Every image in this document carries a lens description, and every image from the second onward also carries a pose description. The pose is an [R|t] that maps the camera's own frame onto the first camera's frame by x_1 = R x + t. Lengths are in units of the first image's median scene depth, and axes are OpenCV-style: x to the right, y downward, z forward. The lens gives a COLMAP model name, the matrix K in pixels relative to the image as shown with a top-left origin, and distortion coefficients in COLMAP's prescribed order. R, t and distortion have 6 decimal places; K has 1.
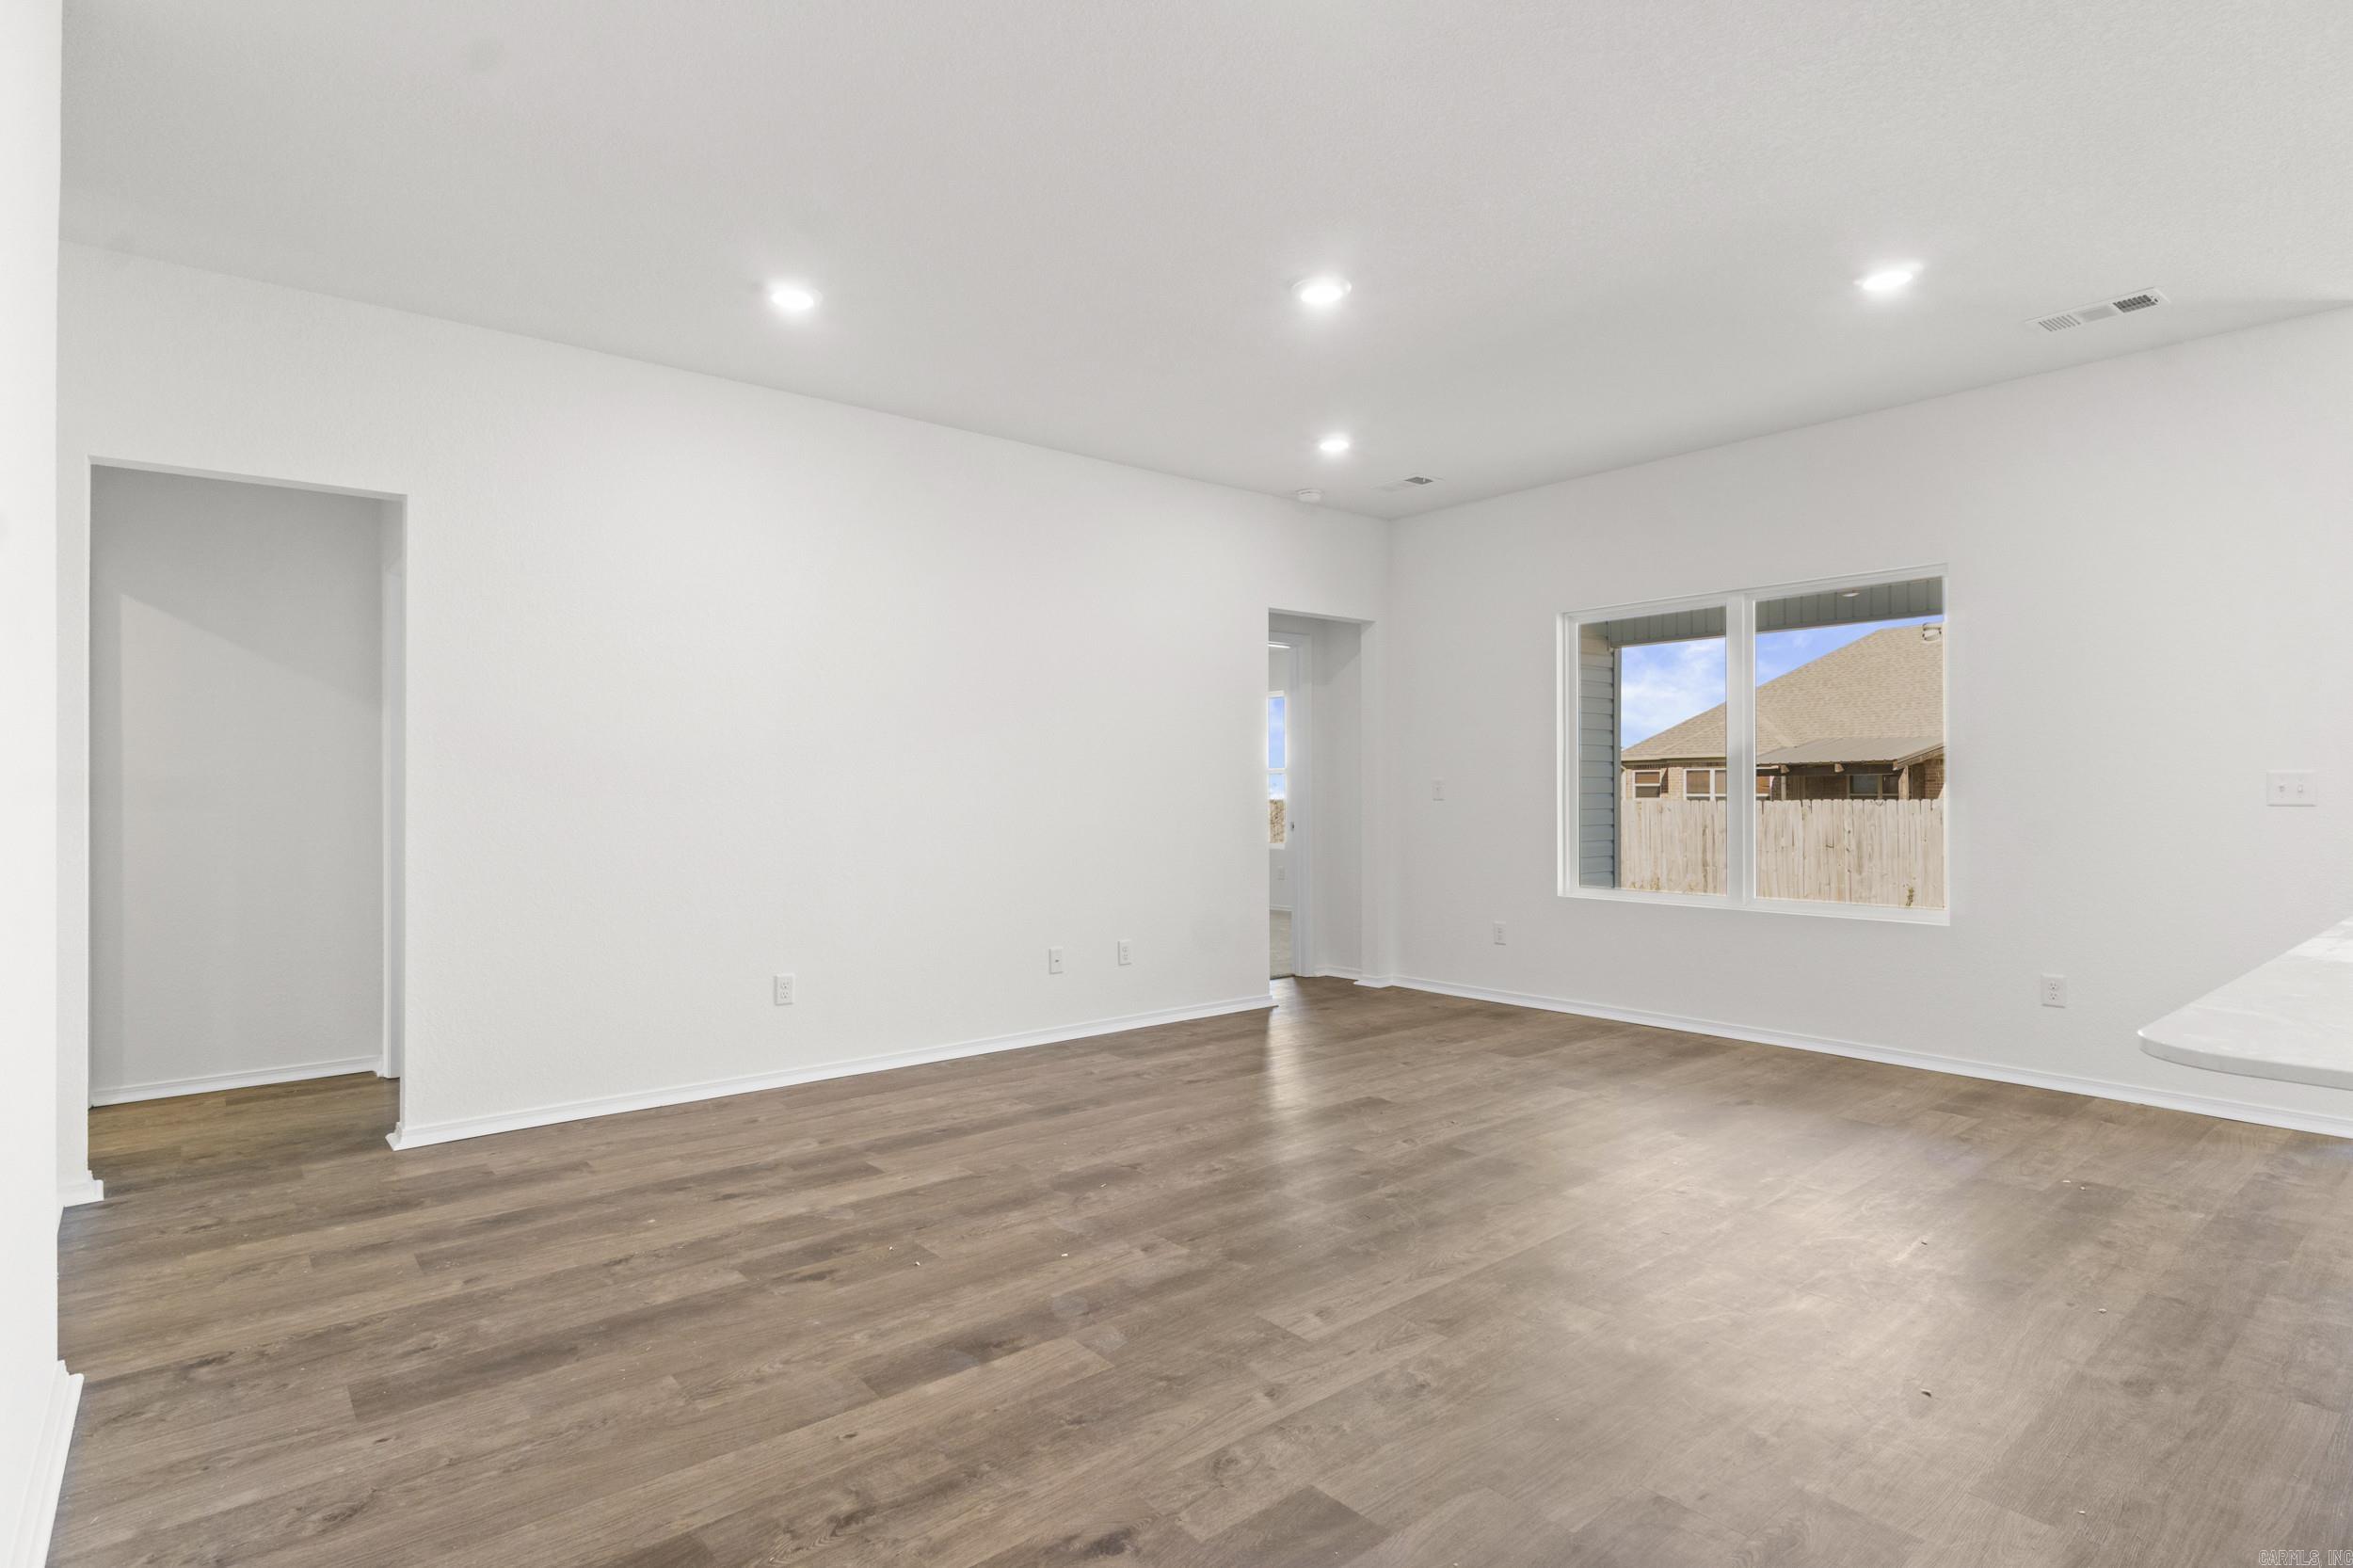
lens RADIAL K [[1190.8, 0, 1164.4], [0, 1190.8, 780.6], [0, 0, 1]] dist [-0.008359, 0.003030]
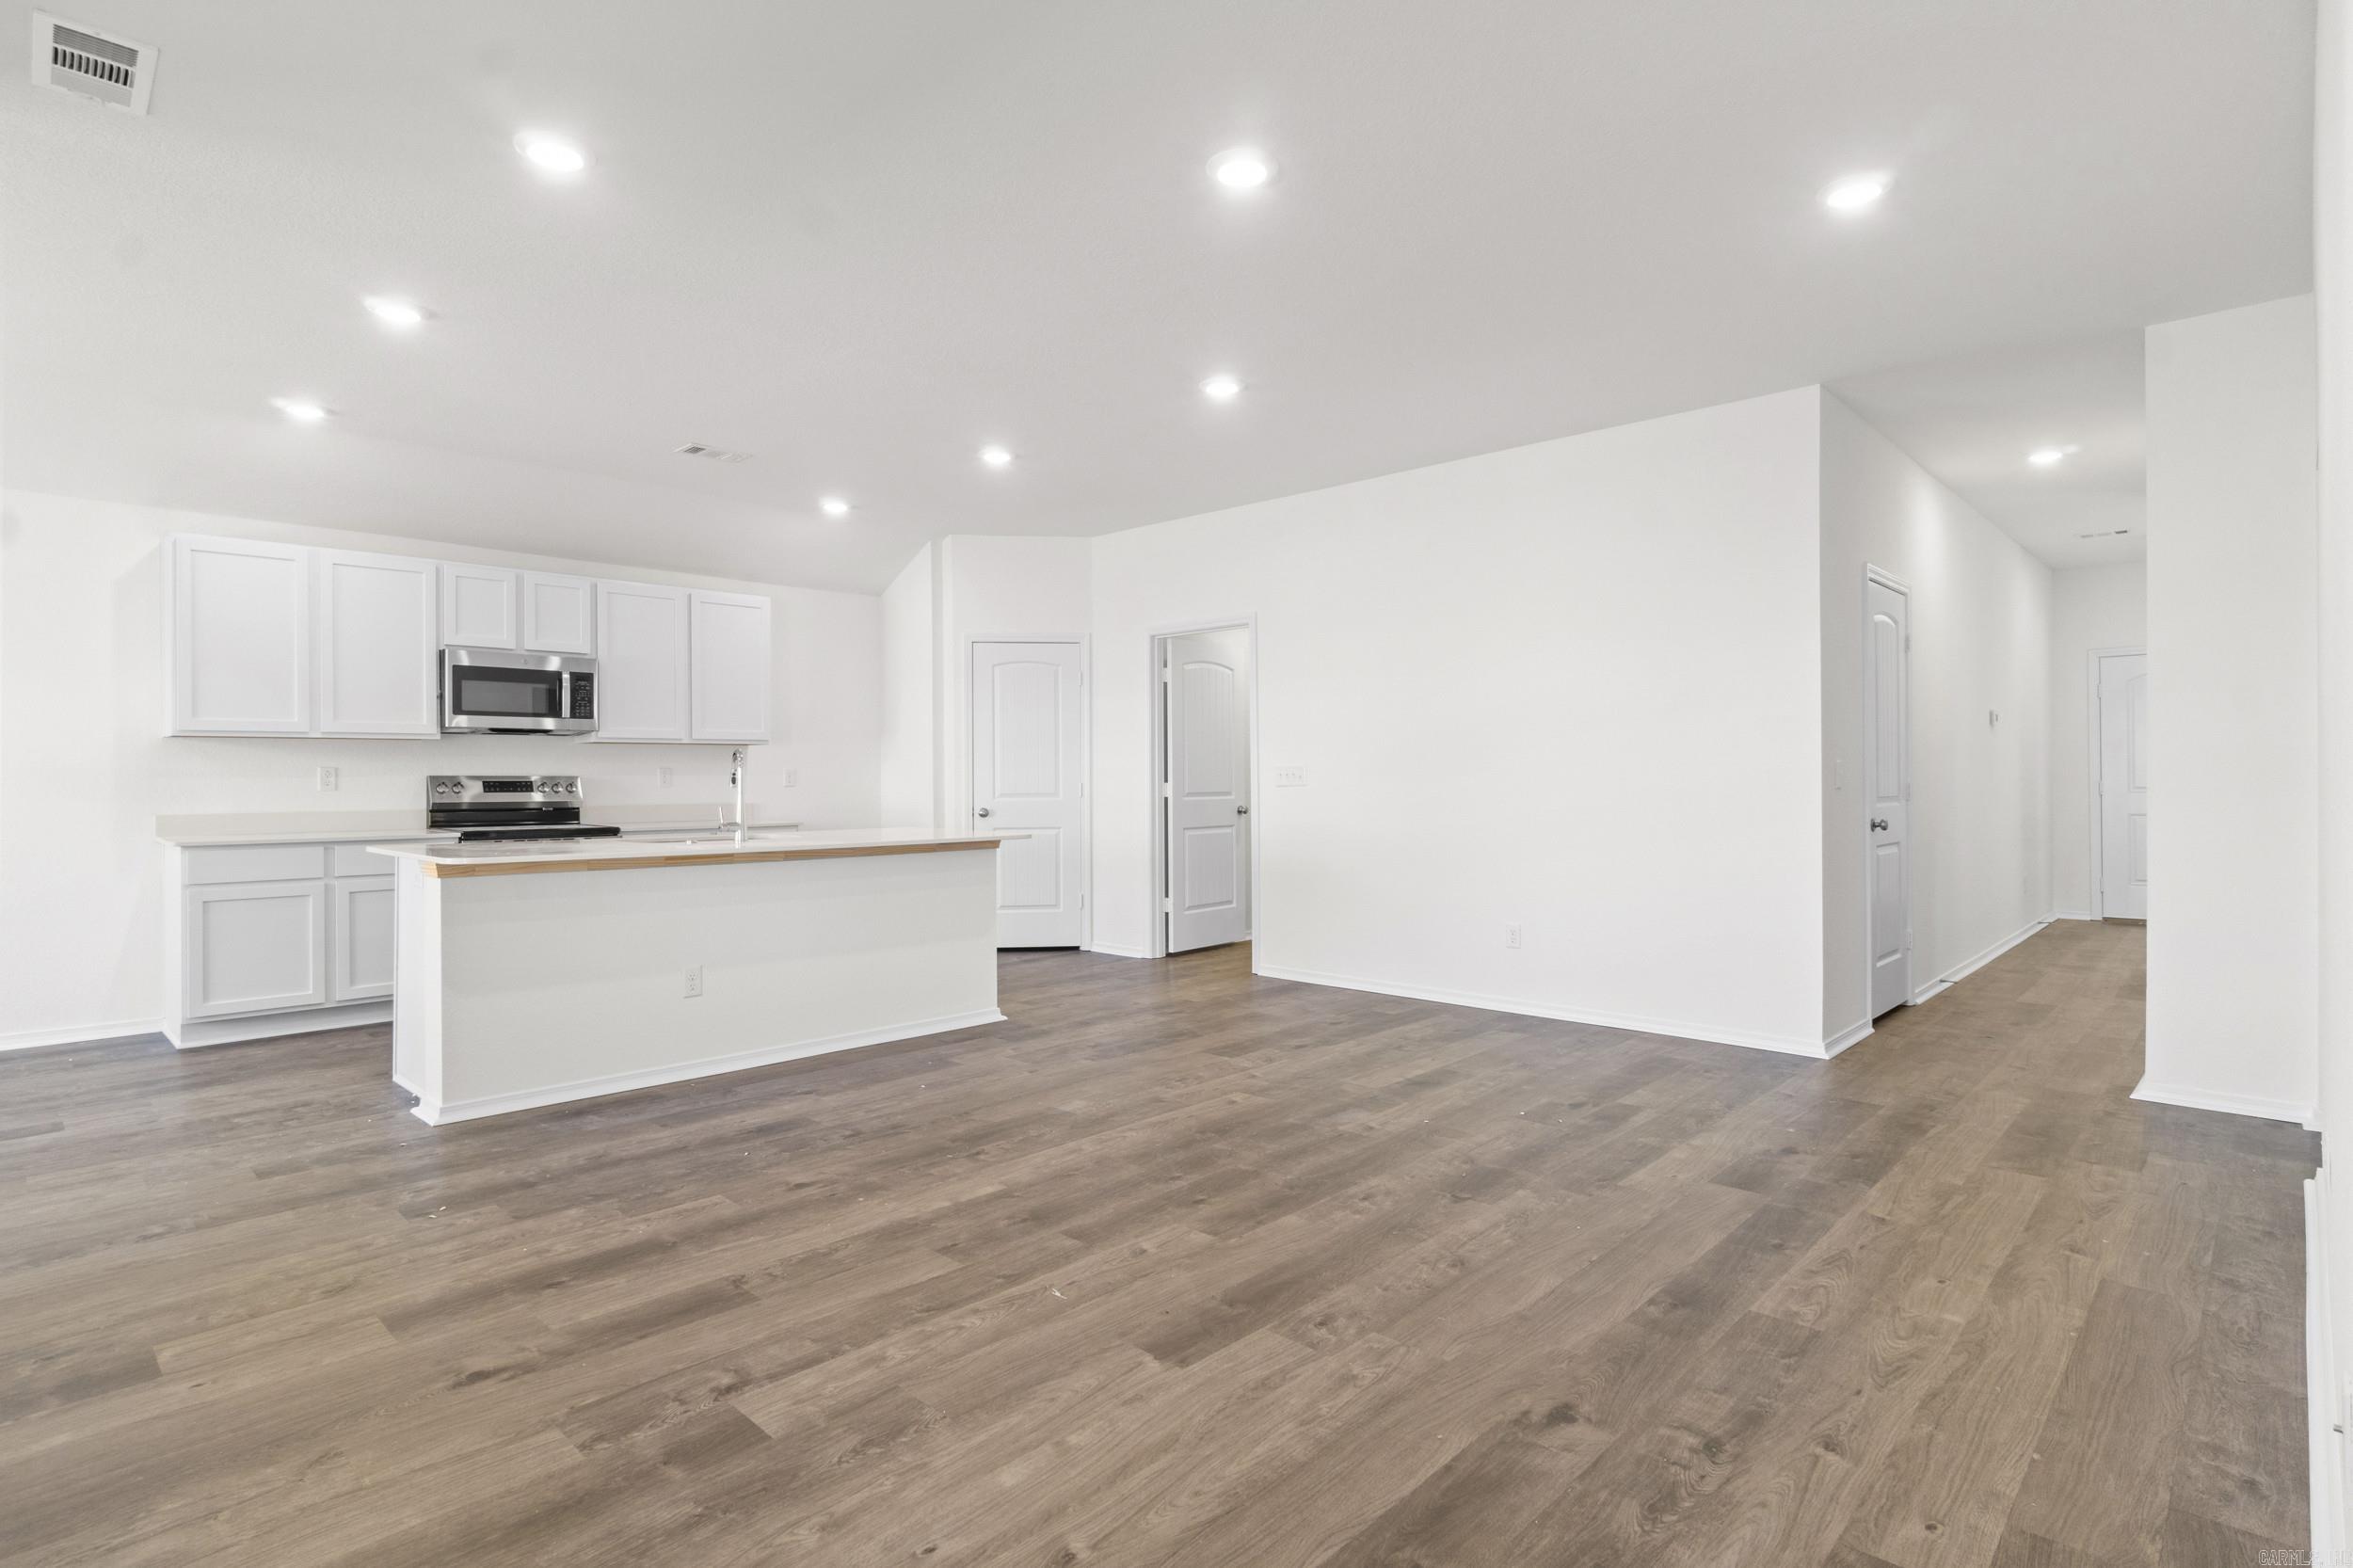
lens RADIAL K [[1190.8, 0, 1158.8], [0, 1190.8, 773.5], [0, 0, 1]] dist [-0.008359, 0.003030]
pose [[-0.993994, 0.008467, -0.109109, 0.311168], [0.009560, 0.999909, -0.009495, 0.014705], [0.109019, -0.010481, -0.993984, 1.996988]]
